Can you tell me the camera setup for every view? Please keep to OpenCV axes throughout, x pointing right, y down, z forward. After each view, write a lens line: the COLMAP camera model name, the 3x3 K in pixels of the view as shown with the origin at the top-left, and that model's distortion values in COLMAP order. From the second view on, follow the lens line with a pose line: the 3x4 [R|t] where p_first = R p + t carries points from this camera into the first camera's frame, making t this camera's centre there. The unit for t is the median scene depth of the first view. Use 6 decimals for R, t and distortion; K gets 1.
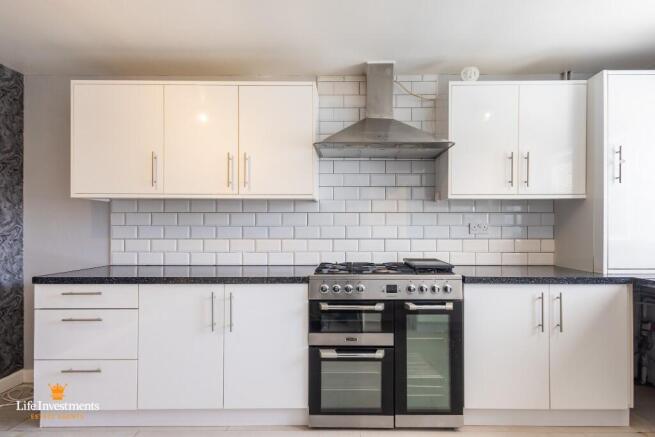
lens RADIAL K [[293.3, 0, 328.2], [0, 293.3, 228.9], [0, 0, 1]] dist [0.012074, -0.000497]
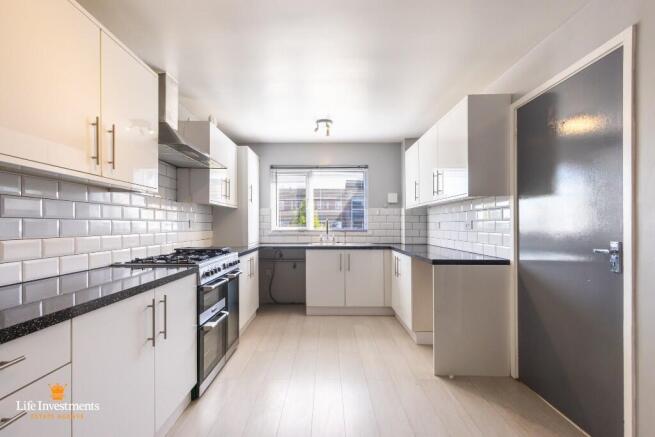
lens RADIAL K [[299.7, 0, 327.5], [0, 299.7, 218.5], [0, 0, 1]] dist [0.008731, -0.000289]
pose [[-0.003929, 0.021287, 0.999766, -1.127448], [-0.001362, 0.999772, -0.021293, 0.002938], [-0.999991, -0.001445, -0.003899, 0.461871]]
